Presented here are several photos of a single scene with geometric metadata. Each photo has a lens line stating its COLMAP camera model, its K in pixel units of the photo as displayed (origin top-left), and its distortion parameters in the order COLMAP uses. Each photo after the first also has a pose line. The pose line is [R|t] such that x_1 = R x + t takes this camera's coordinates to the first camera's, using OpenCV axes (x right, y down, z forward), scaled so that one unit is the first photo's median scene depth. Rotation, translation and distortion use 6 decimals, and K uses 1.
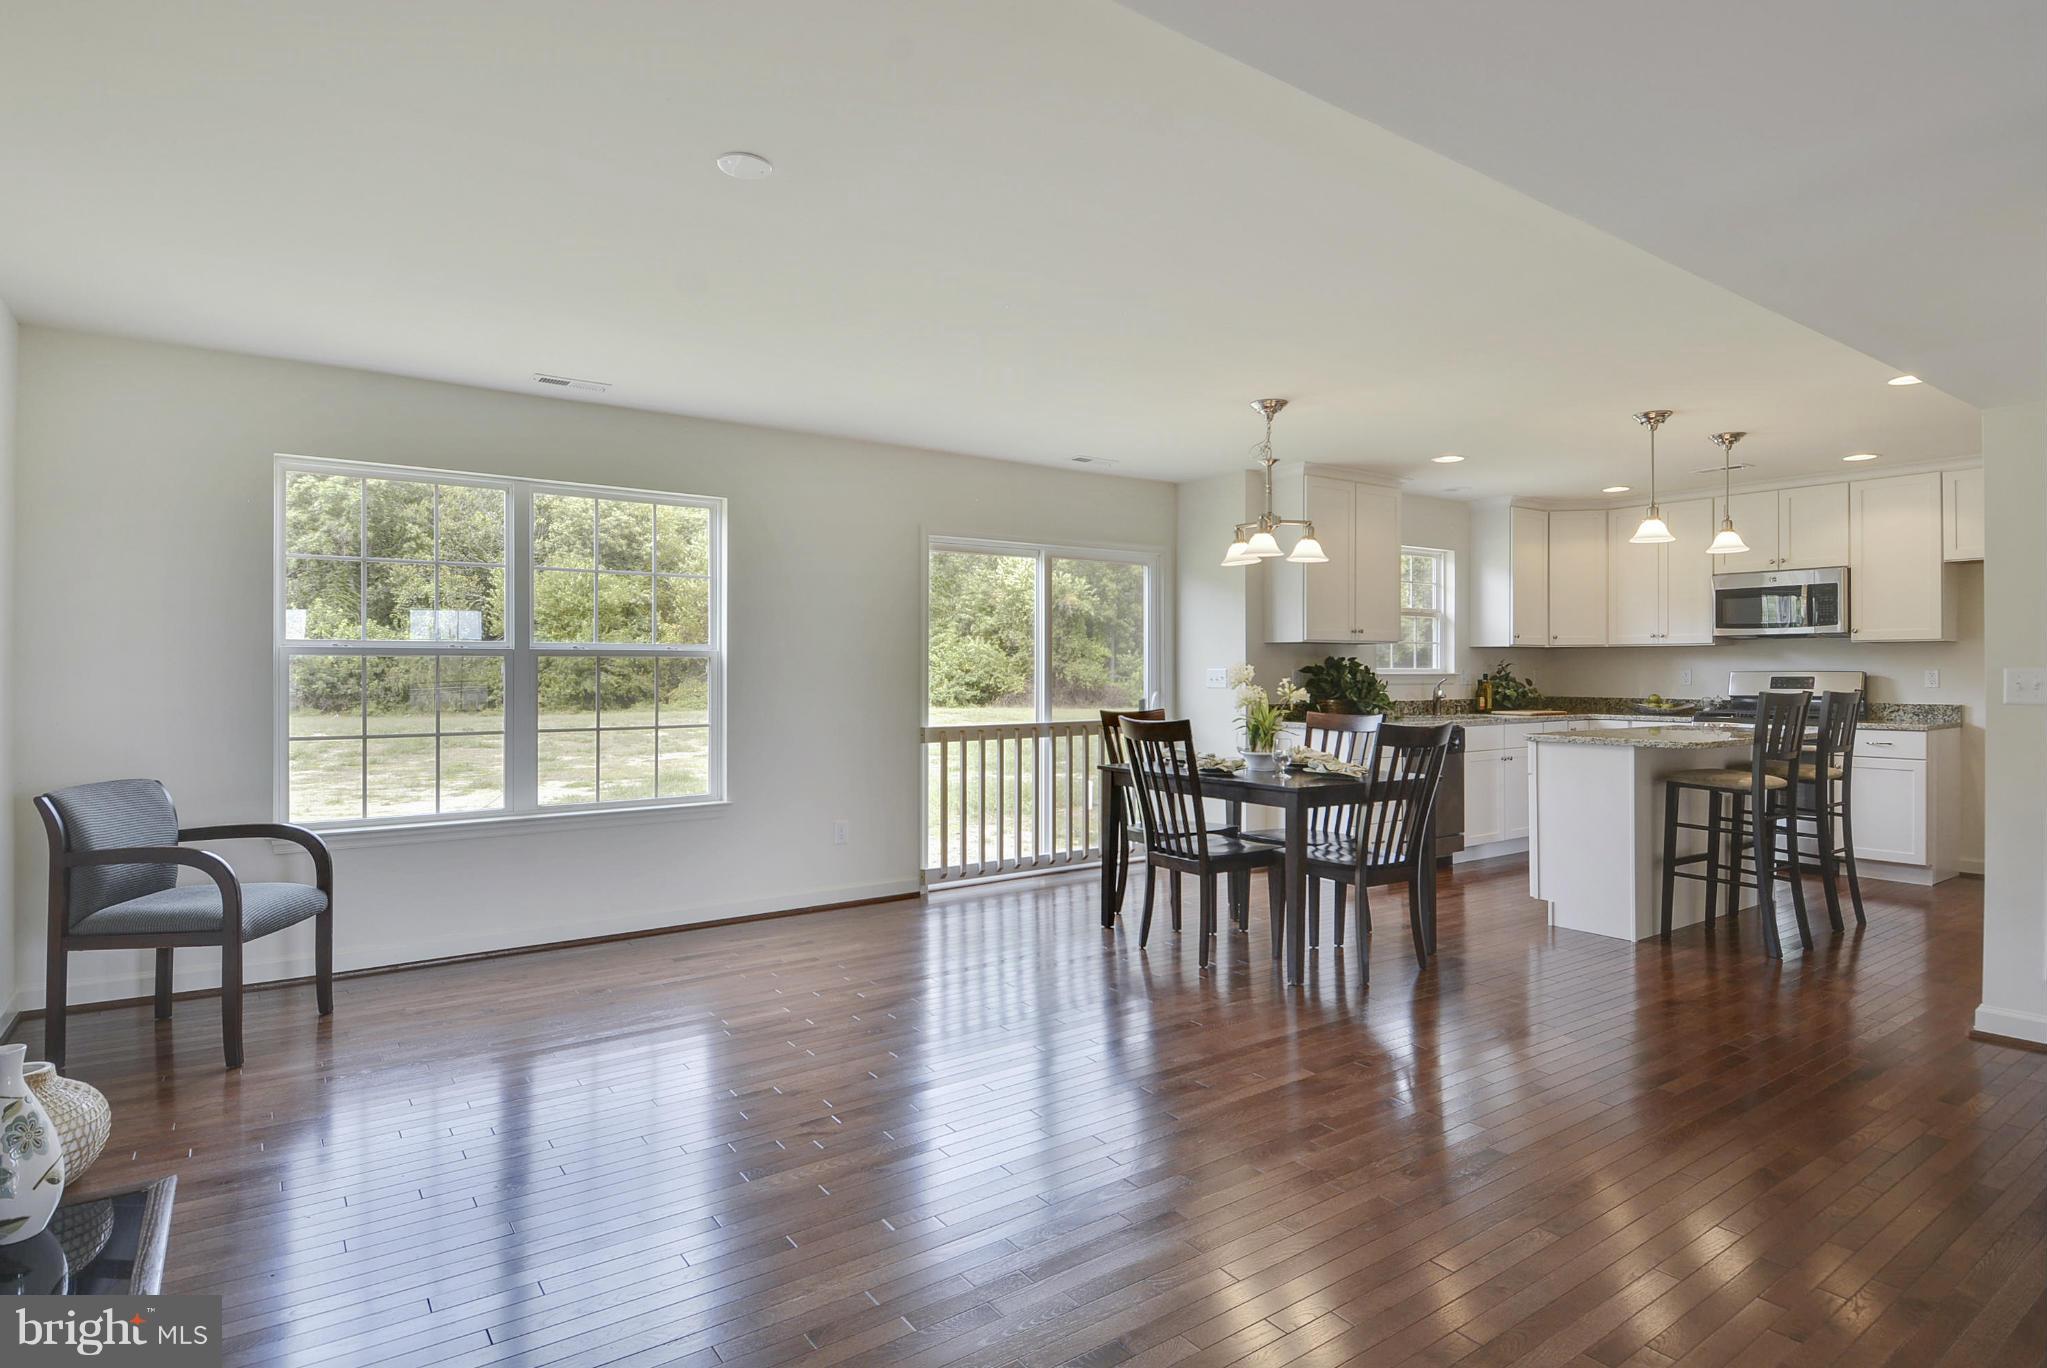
lens RADIAL K [[1078.9, 0, 1018.0], [0, 1078.9, 667.6], [0, 0, 1]] dist [0.011775, -0.011399]
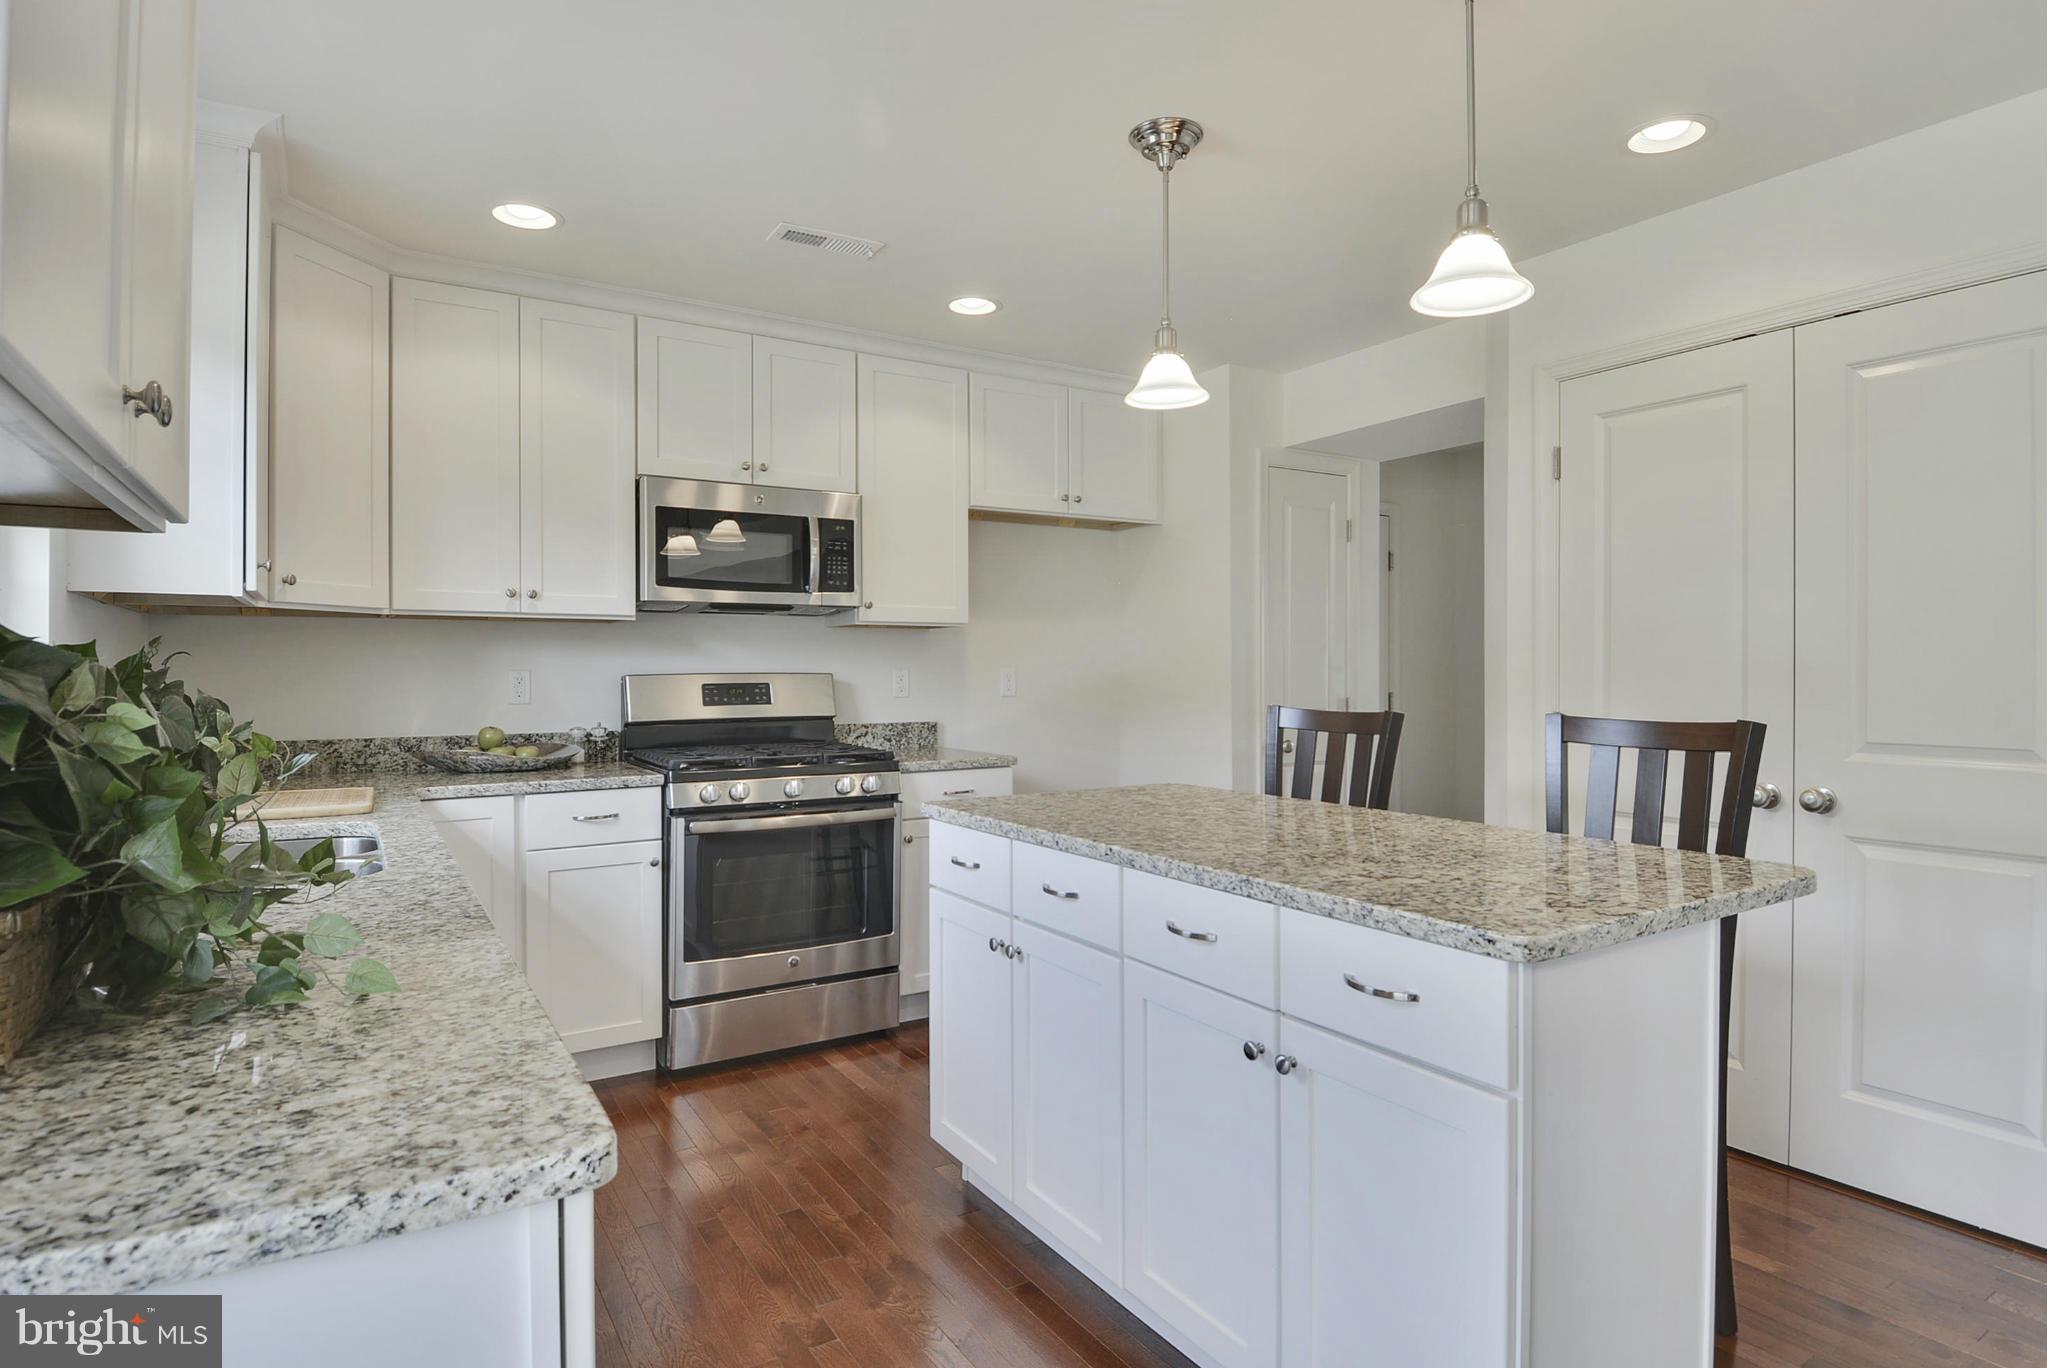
lens RADIAL K [[1078.9, 0, 1024.9], [0, 1078.9, 672.8], [0, 0, 1]] dist [0.011775, -0.011399]
pose [[0.058441, -0.000278, 0.998291, 0.177970], [-0.001084, 0.999999, 0.000342, 0.002691], [-0.998290, -0.001102, 0.058440, 0.832386]]
